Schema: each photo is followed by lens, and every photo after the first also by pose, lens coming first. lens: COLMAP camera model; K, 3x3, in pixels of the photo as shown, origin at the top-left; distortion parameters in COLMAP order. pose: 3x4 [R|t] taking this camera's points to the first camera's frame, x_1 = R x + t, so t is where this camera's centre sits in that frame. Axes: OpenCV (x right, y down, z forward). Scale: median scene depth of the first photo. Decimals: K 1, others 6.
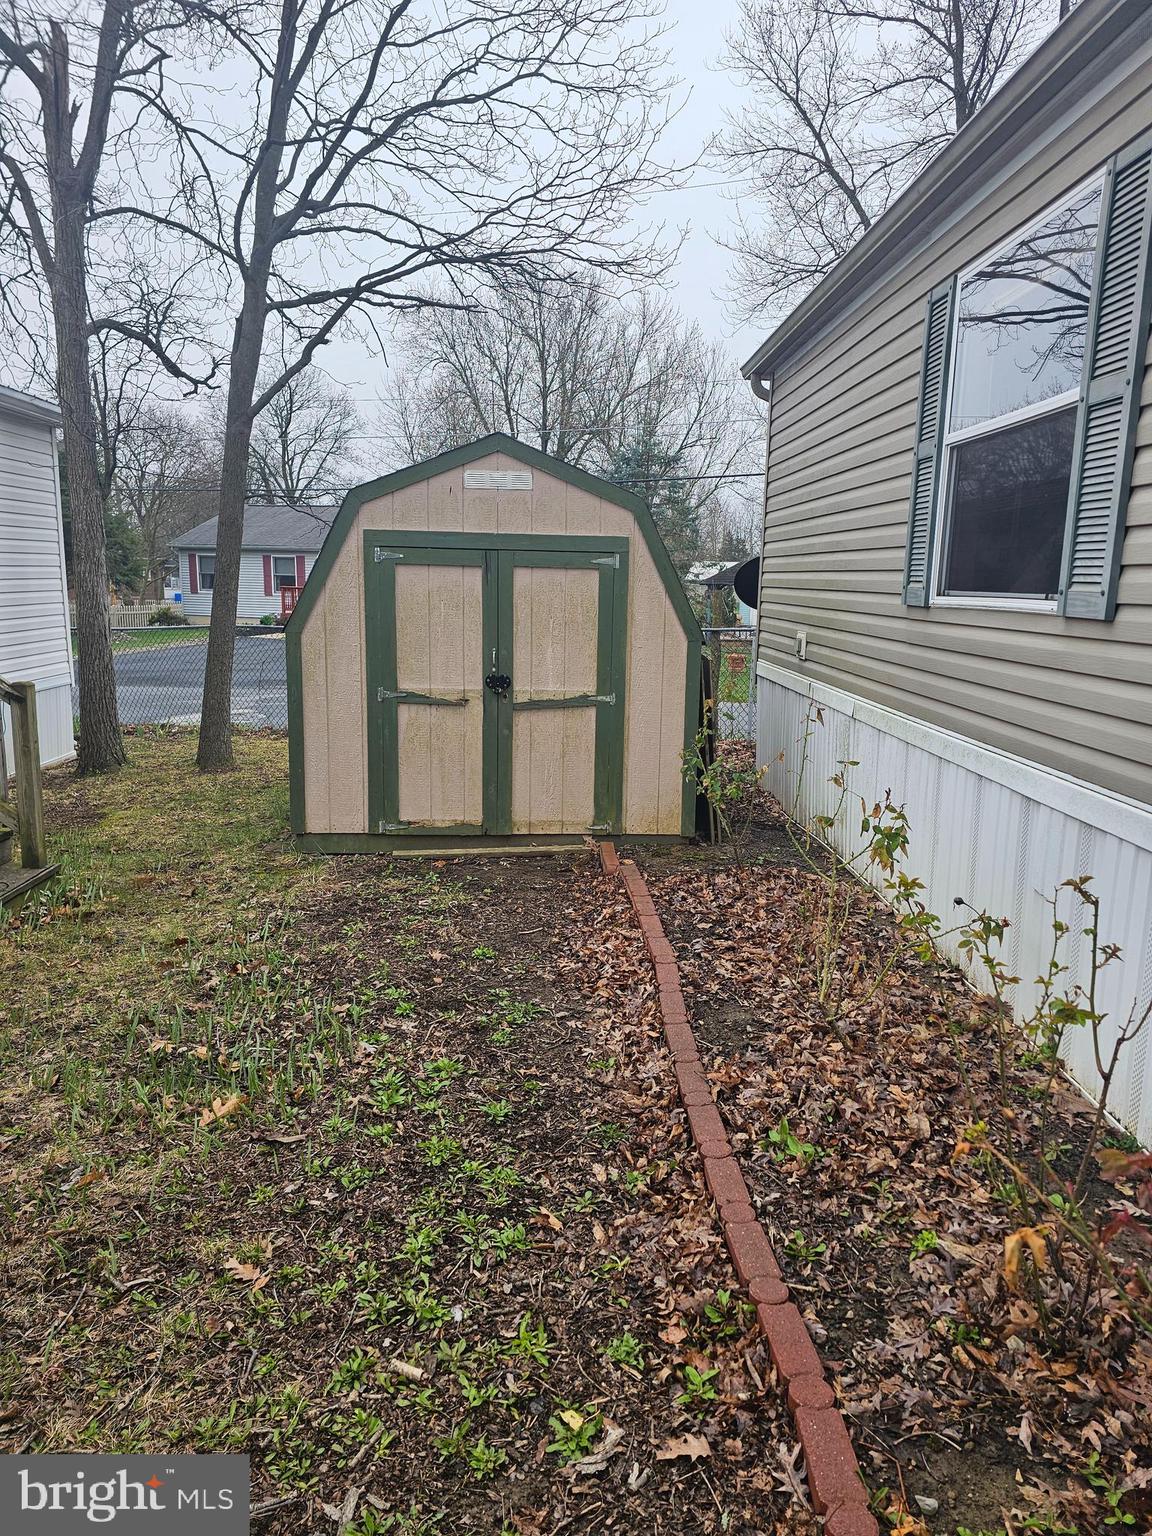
lens RADIAL K [[1018.0, 0, 581.1], [0, 1018.0, 763.1], [0, 0, 1]] dist [0.031907, -0.008998]
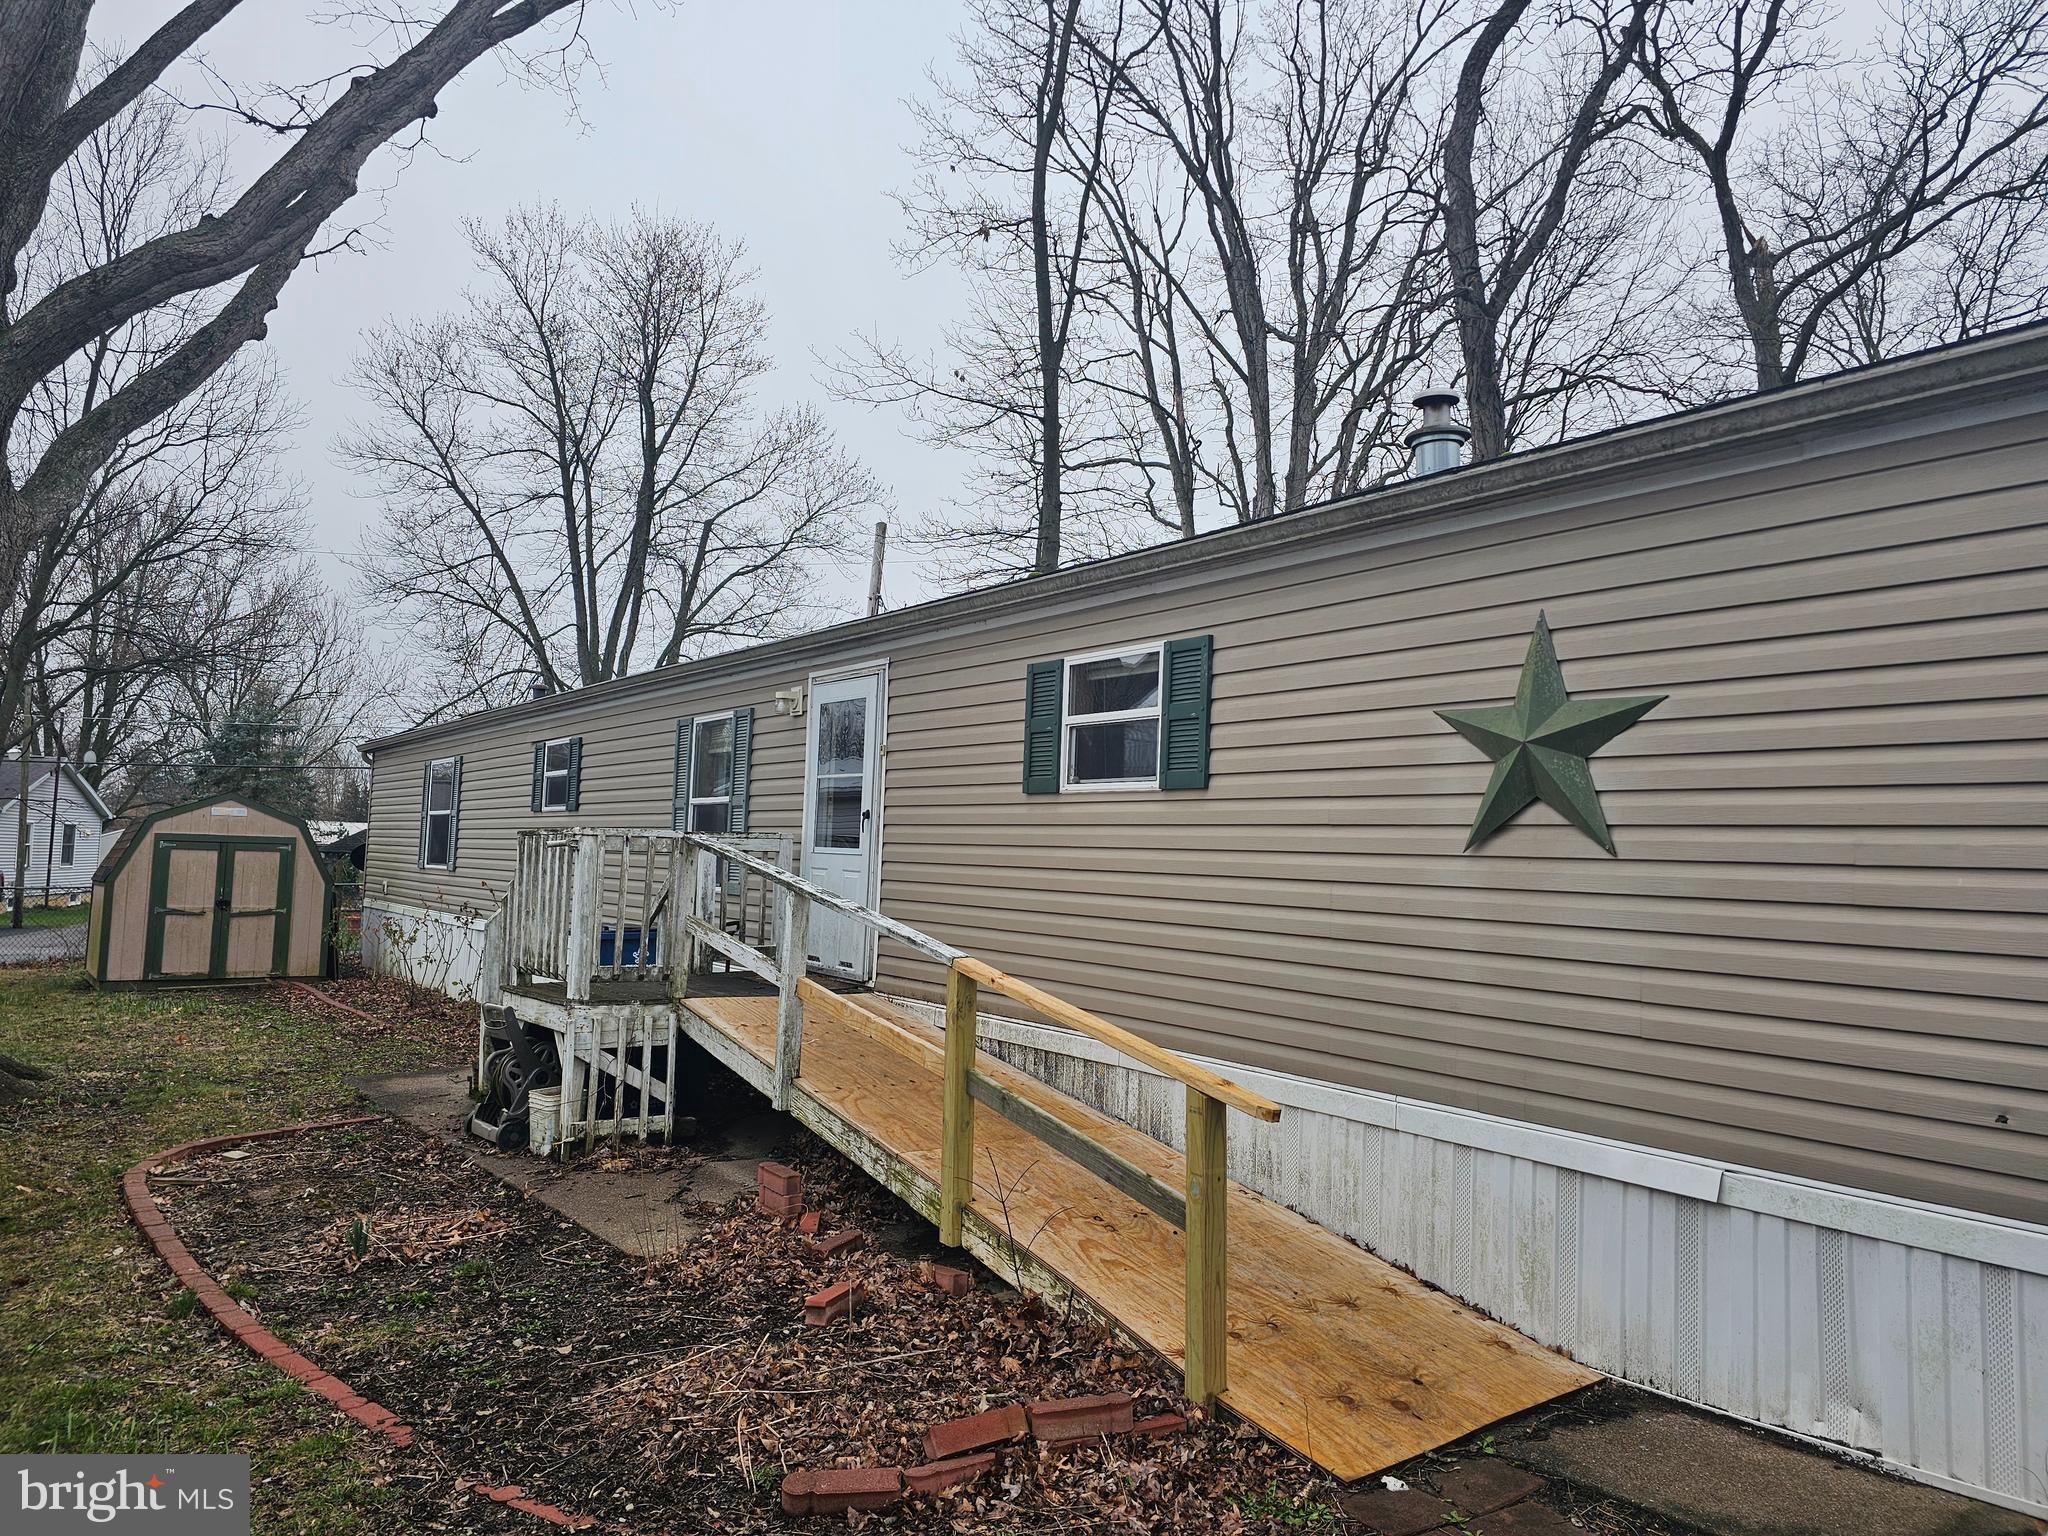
lens RADIAL K [[1357.3, 0, 1027.4], [0, 1357.3, 760.5], [0, 0, 1]] dist [0.031907, -0.008998]
pose [[0.825561, 0.050261, 0.562070, -0.316256], [0.085764, 0.973280, -0.213002, 0.379410], [-0.557757, 0.224052, 0.799192, -2.265451]]
